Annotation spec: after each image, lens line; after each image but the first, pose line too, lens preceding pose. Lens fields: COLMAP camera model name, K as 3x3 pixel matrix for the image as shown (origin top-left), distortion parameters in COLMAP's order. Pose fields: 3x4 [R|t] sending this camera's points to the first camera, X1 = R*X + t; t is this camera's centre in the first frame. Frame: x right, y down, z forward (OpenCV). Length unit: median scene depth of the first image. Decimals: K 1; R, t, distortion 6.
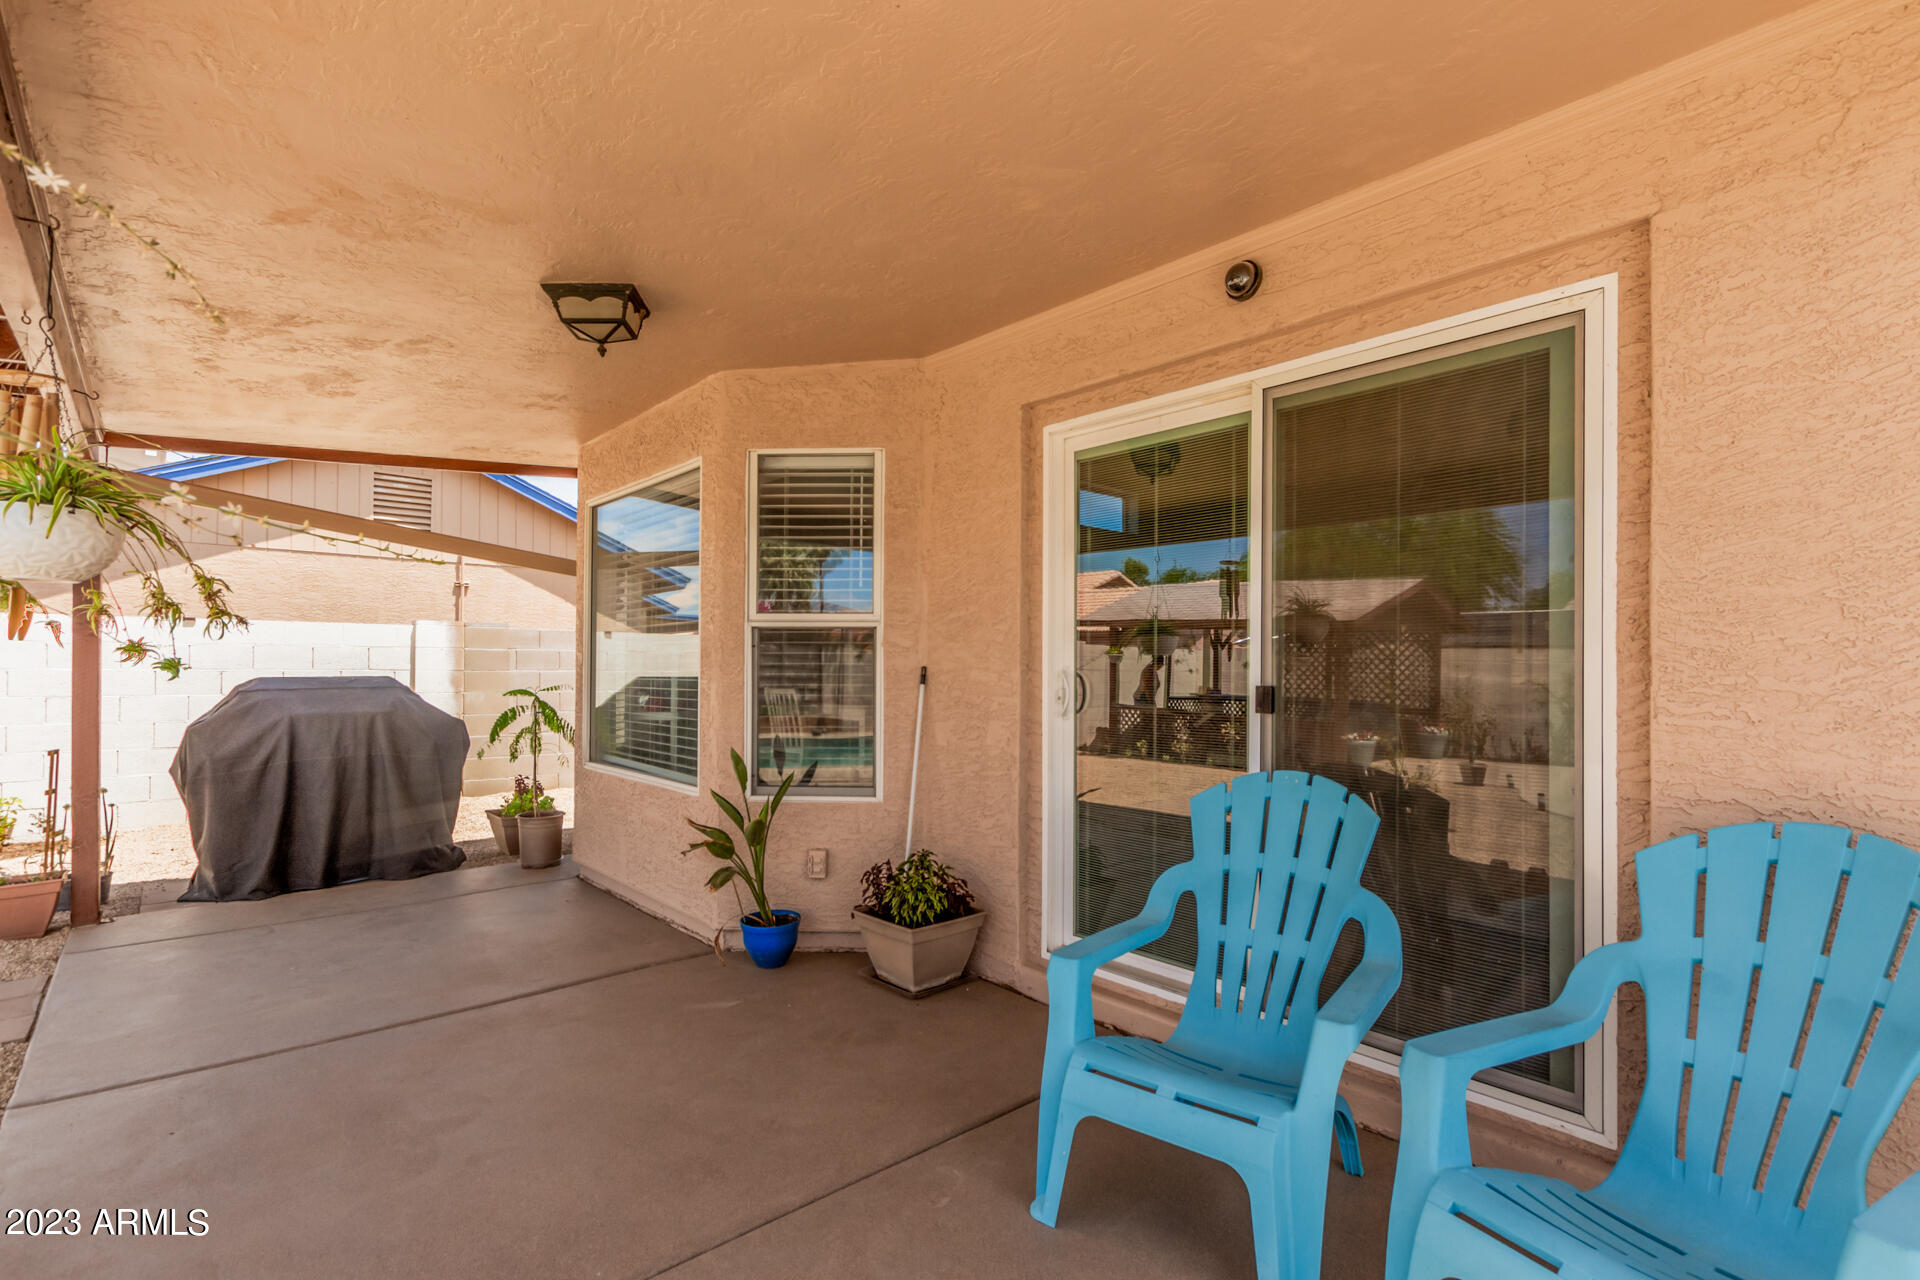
lens RADIAL K [[874.1, 0, 954.5], [0, 874.1, 652.4], [0, 0, 1]] dist [-0.000106, -0.000078]
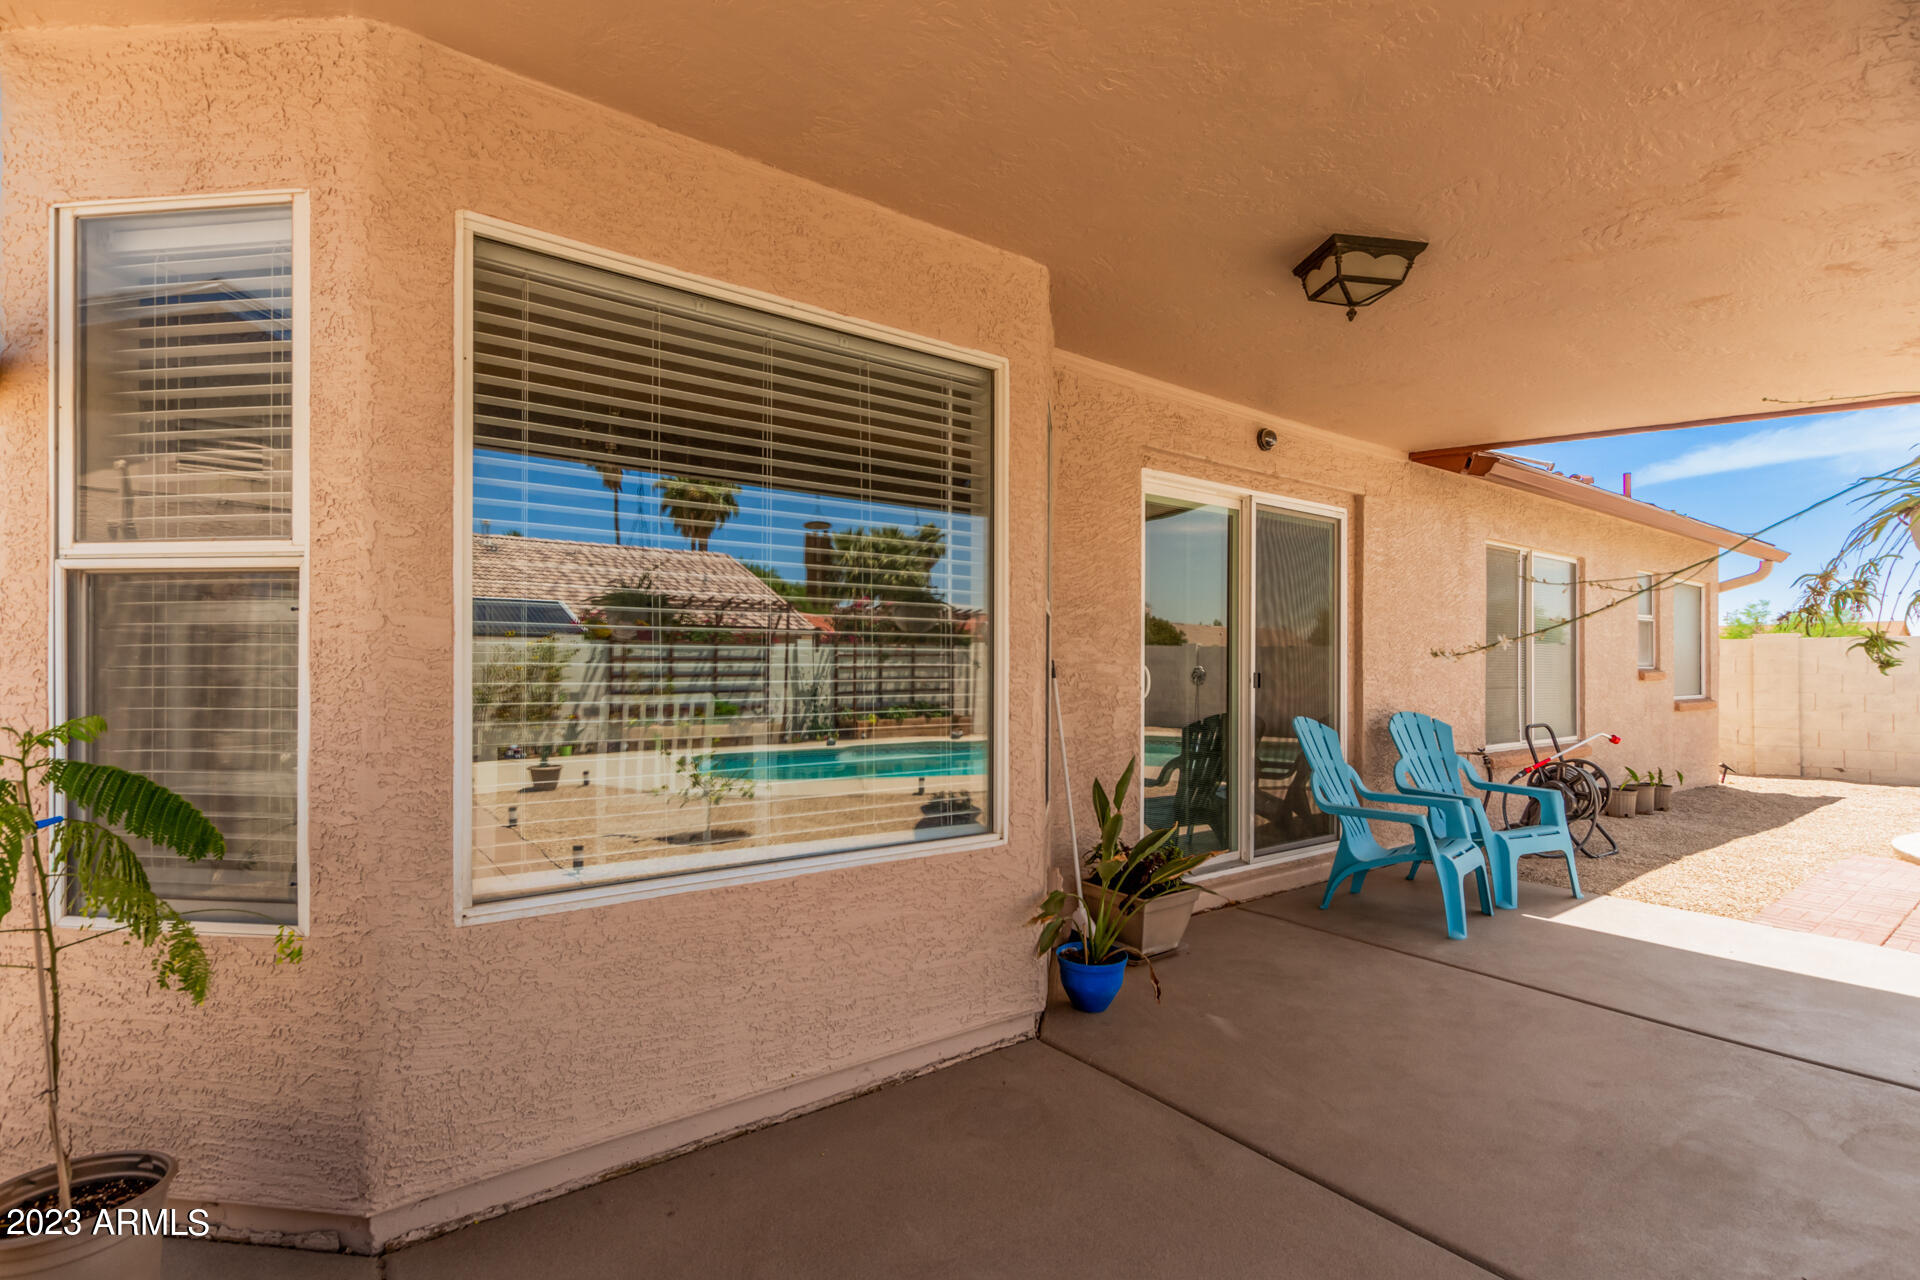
lens RADIAL K [[874.1, 0, 920.3], [0, 874.1, 684.2], [0, 0, 1]] dist [-0.000106, -0.000078]
pose [[0.117007, -0.003610, 0.993124, -1.095569], [-0.005960, 0.999973, 0.004337, 0.042659], [-0.993113, -0.006426, 0.116983, 1.093765]]
